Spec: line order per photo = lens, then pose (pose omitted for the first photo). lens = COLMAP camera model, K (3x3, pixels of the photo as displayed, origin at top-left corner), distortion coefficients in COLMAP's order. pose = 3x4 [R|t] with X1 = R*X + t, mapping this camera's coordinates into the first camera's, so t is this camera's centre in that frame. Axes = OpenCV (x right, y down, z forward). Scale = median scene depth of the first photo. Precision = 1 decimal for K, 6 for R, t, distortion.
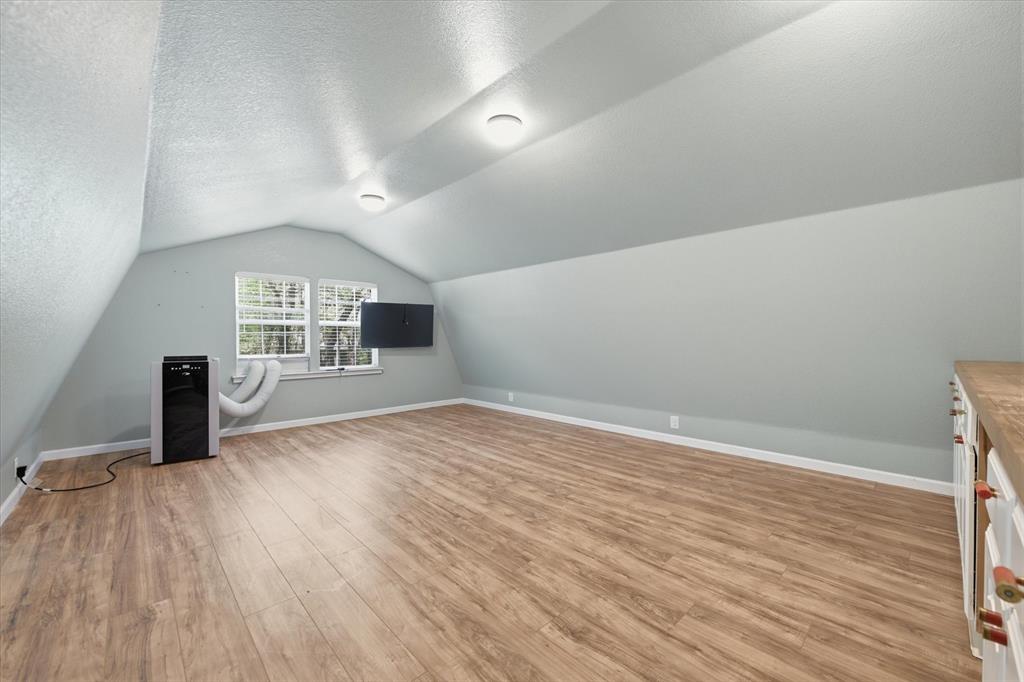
lens RADIAL K [[406.0, 0, 517.3], [0, 406.0, 340.8], [0, 0, 1]] dist [-0.001437, 0.000082]
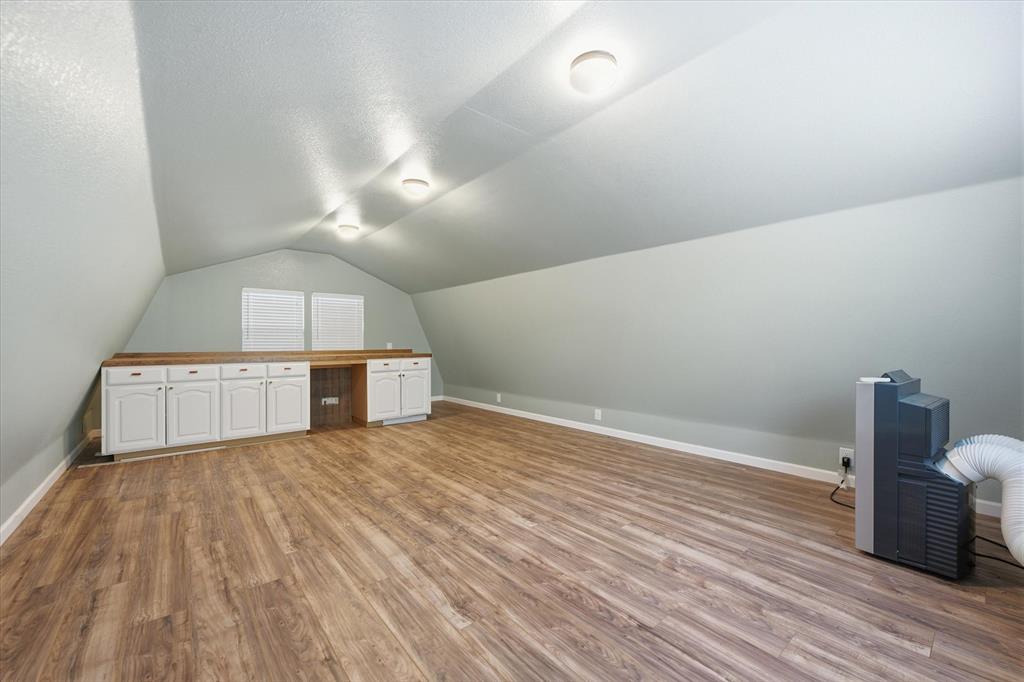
lens RADIAL K [[406.0, 0, 517.3], [0, 406.0, 340.8], [0, 0, 1]] dist [-0.001437, 0.000082]
pose [[-0.998028, 0.007782, 0.062287, -0.381567], [0.008481, 0.999904, 0.010974, -0.021130], [-0.062196, 0.011480, -0.997998, 1.977584]]
